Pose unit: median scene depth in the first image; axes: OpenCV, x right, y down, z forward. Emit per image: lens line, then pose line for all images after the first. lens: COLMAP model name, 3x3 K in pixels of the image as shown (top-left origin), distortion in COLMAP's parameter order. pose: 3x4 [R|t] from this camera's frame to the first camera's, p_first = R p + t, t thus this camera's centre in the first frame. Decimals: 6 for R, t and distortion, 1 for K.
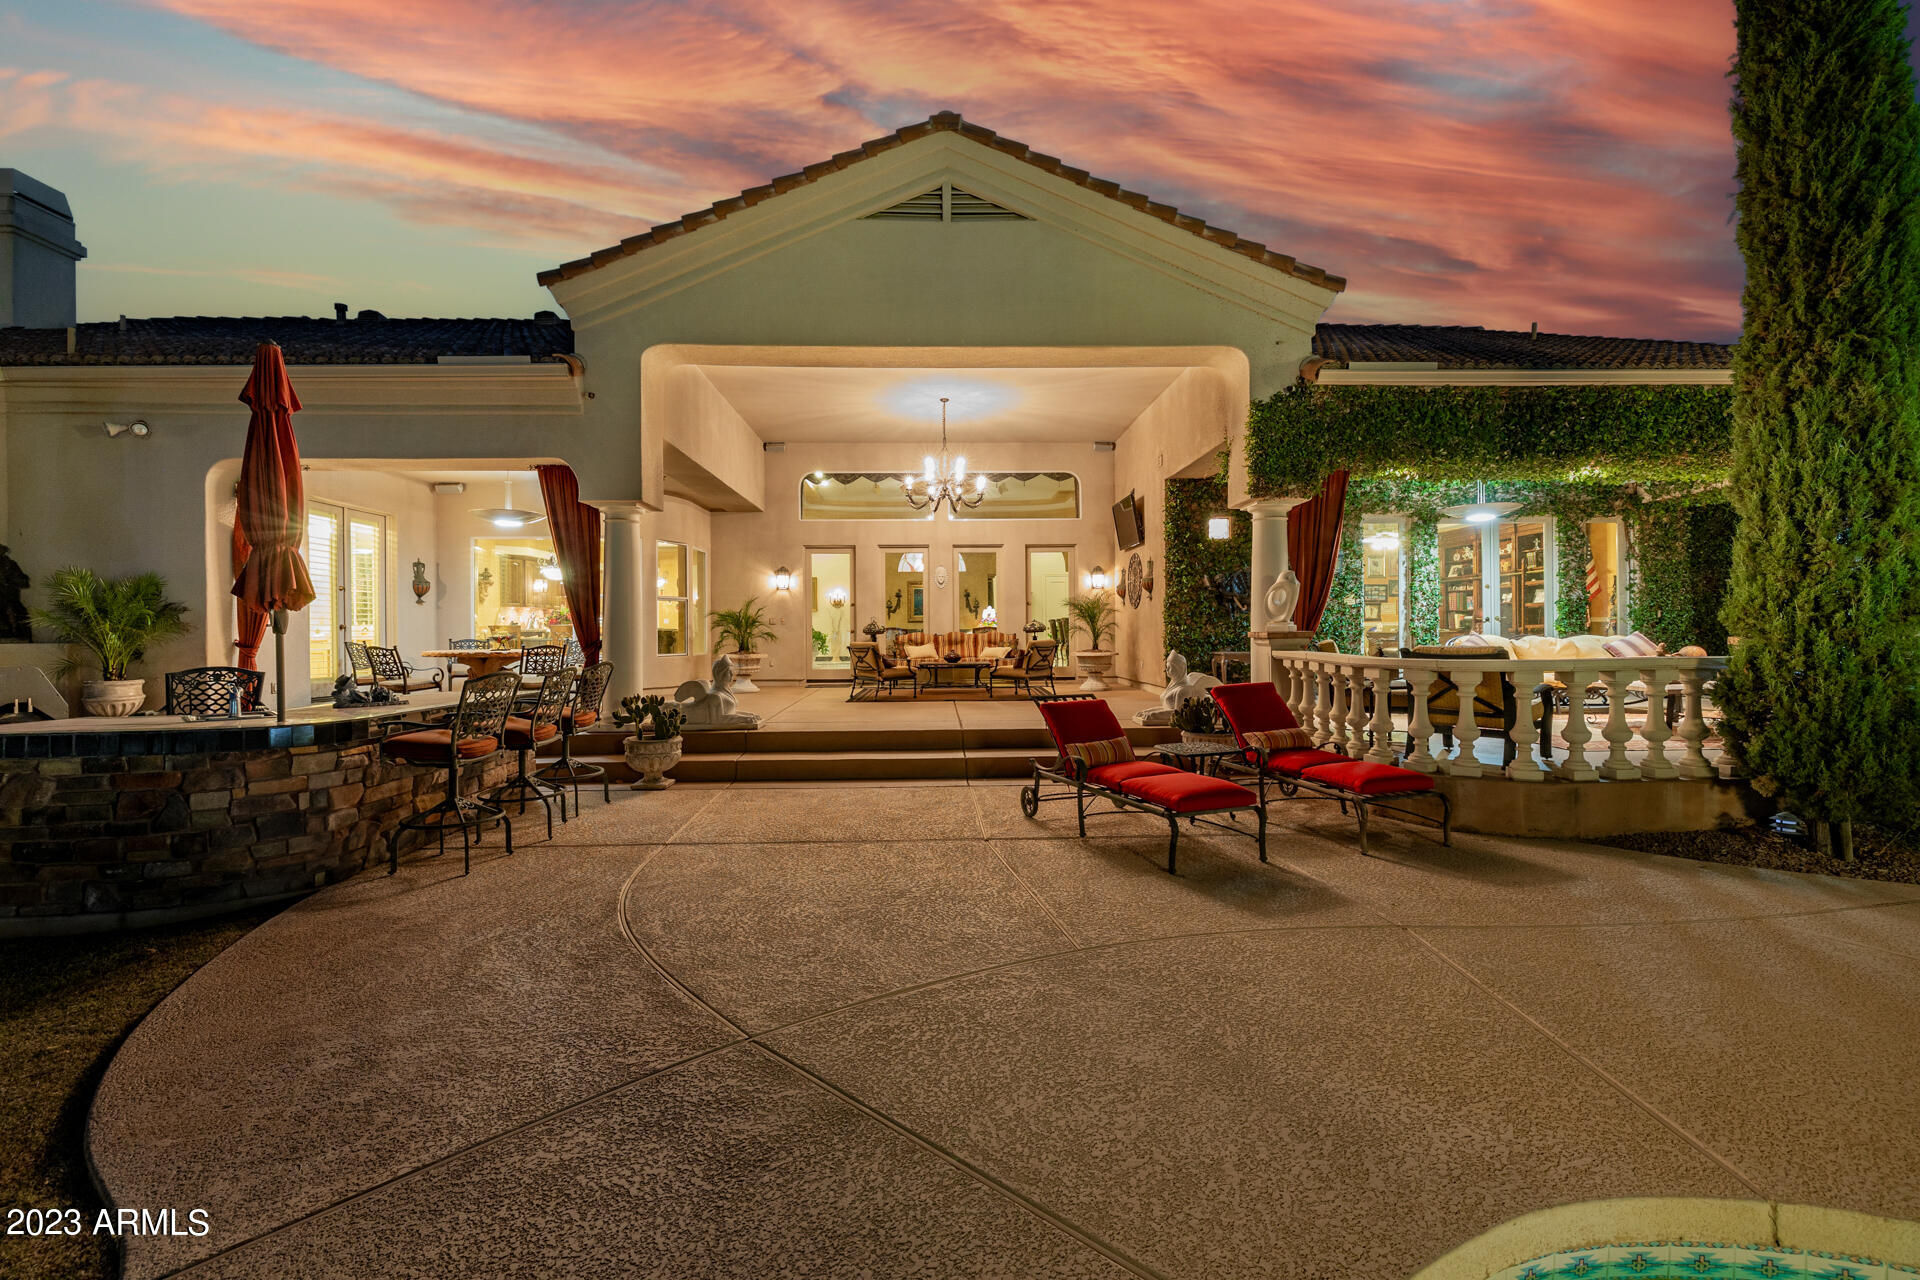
lens RADIAL K [[807.8, 0, 959.9], [0, 807.8, 644.2], [0, 0, 1]] dist [0.003014, -0.000304]
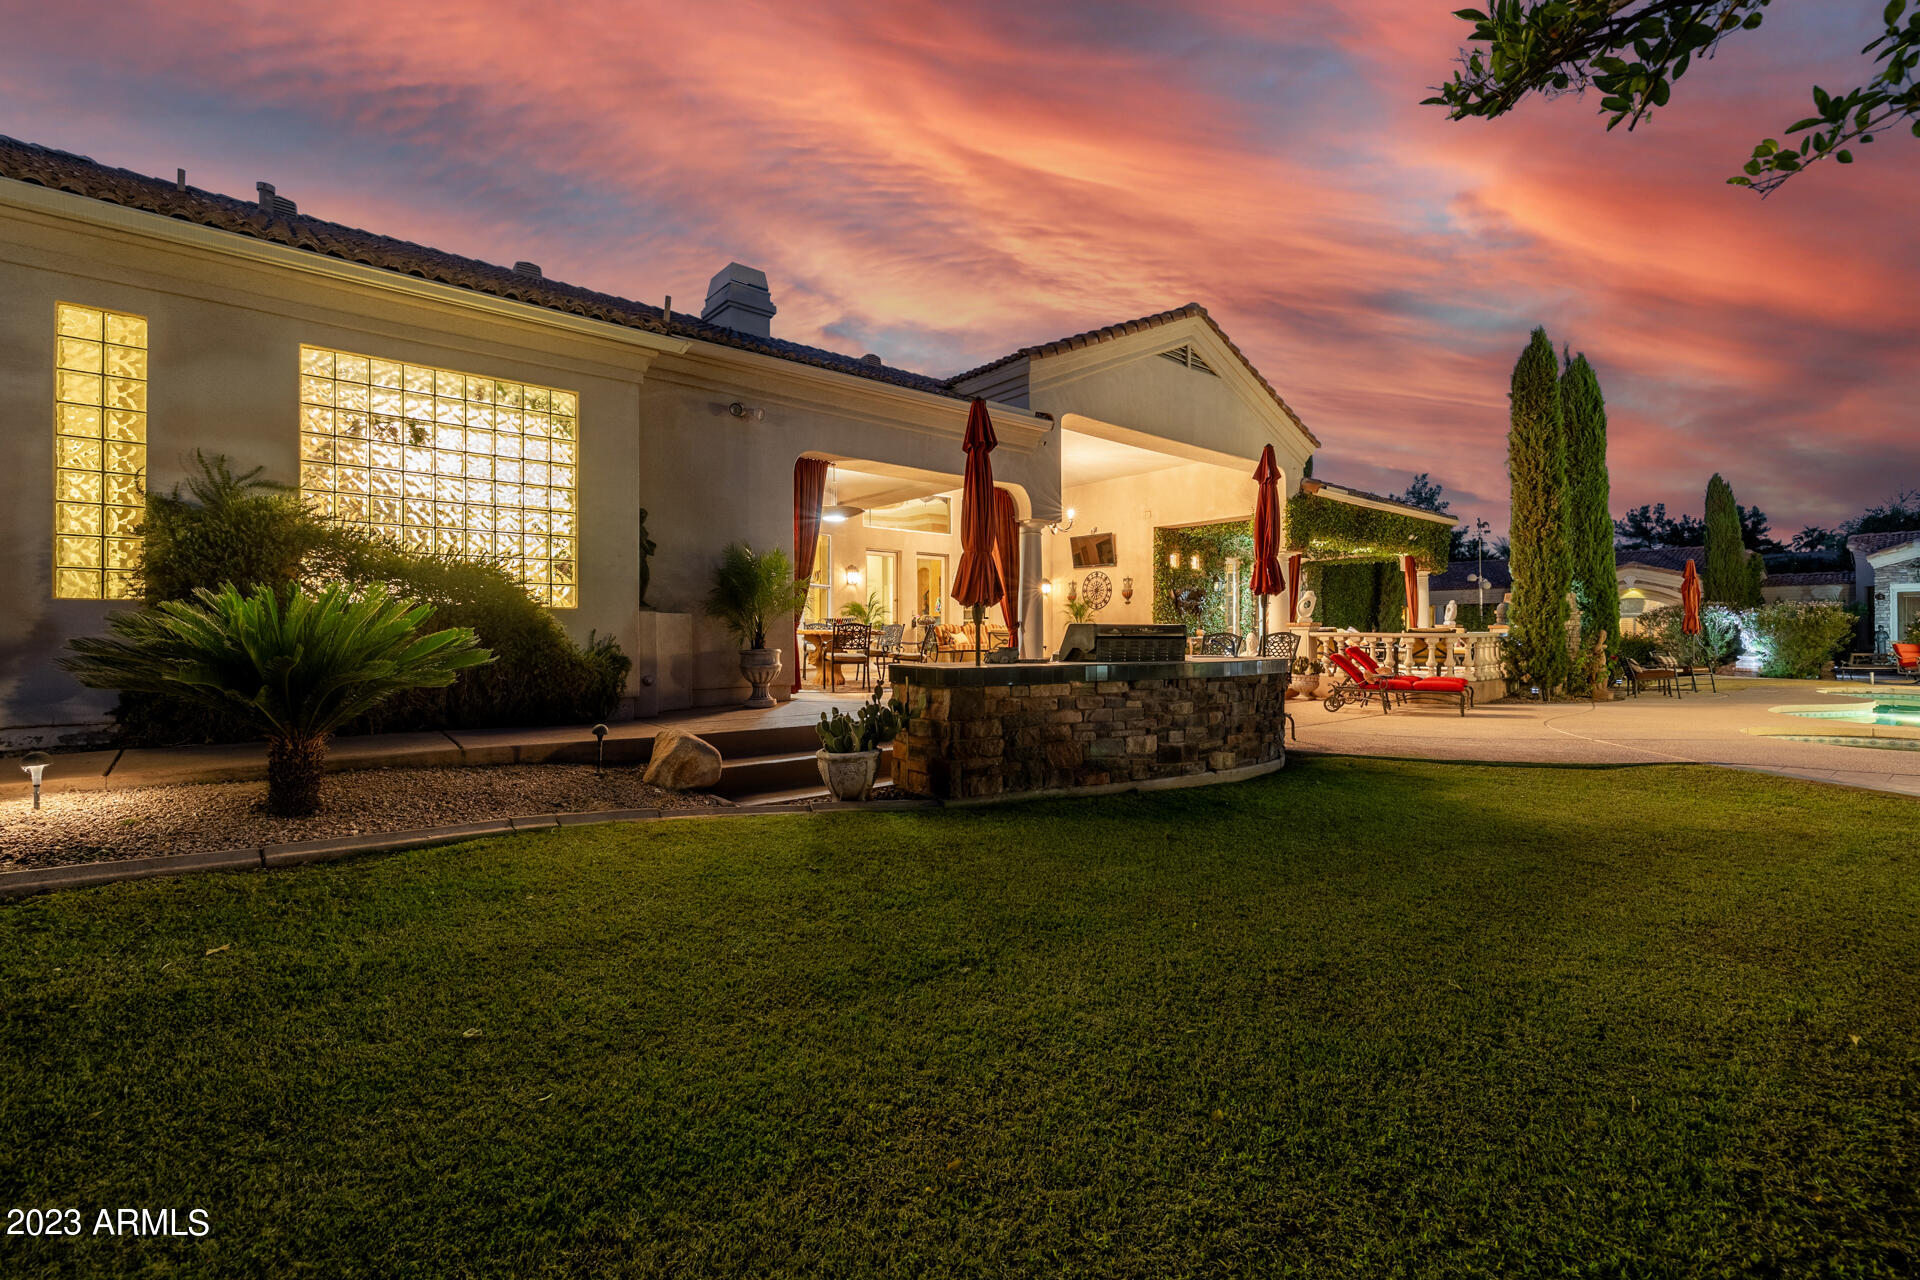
lens RADIAL K [[807.8, 0, 952.5], [0, 807.8, 635.6], [0, 0, 1]] dist [0.003014, -0.000304]
pose [[0.789894, 0.006021, 0.613213, -1.390667], [0.004414, 0.999870, -0.015504, 0.039849], [-0.613227, 0.014953, 0.789765, 0.013881]]
